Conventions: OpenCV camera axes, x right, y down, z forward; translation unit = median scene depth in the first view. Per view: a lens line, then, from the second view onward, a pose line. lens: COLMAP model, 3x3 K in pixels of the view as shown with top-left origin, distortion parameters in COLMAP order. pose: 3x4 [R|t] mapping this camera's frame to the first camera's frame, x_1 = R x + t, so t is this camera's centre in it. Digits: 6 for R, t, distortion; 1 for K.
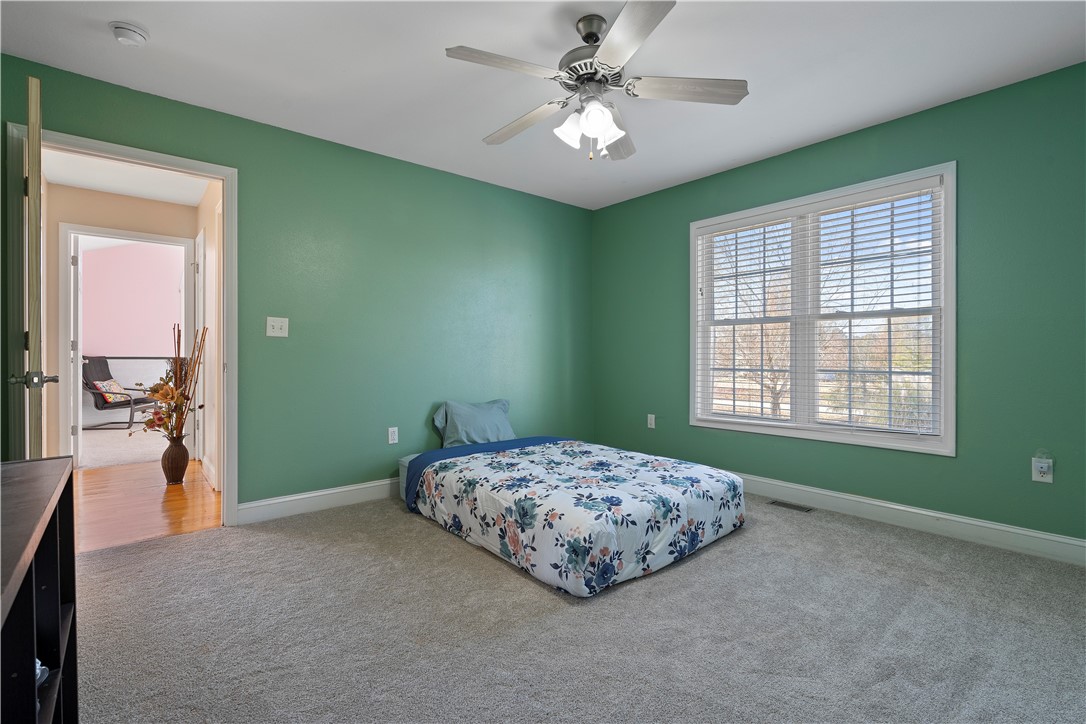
lens RADIAL K [[492.4, 0, 546.2], [0, 492.4, 358.6], [0, 0, 1]] dist [0.003318, 0.000240]
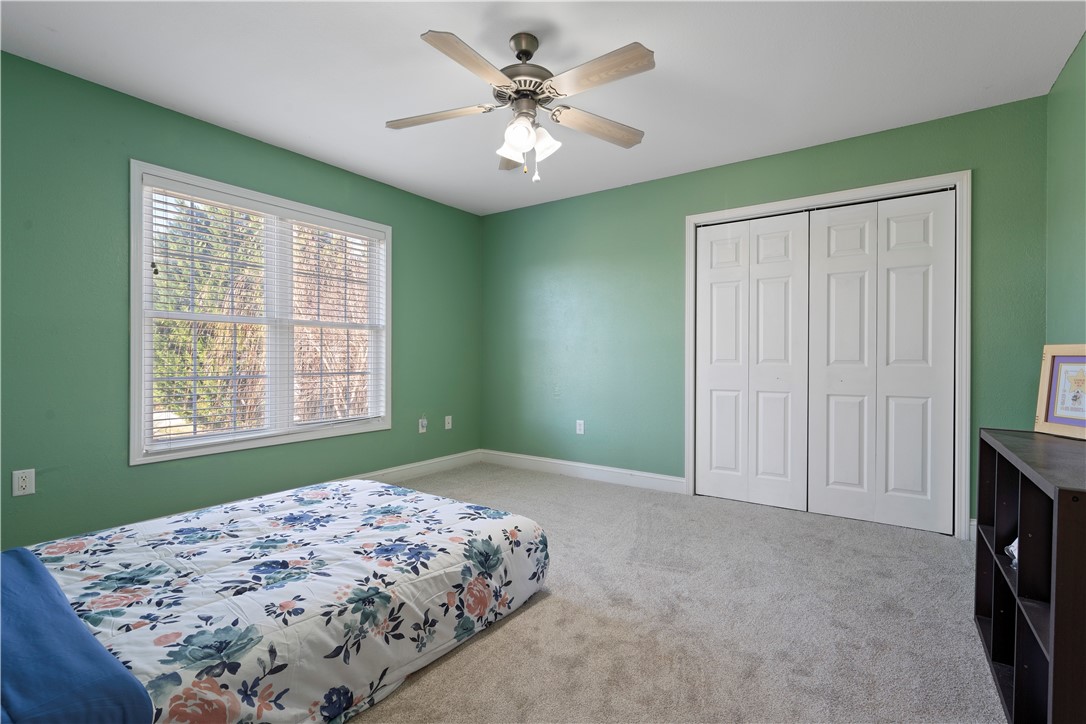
lens RADIAL K [[492.4, 0, 546.3], [0, 492.4, 363.5], [0, 0, 1]] dist [0.003318, 0.000240]
pose [[-0.245121, -0.010830, 0.969432, -0.788316], [0.004145, 0.999917, 0.012218, -0.011938], [-0.969484, 0.007013, -0.245056, 1.021194]]
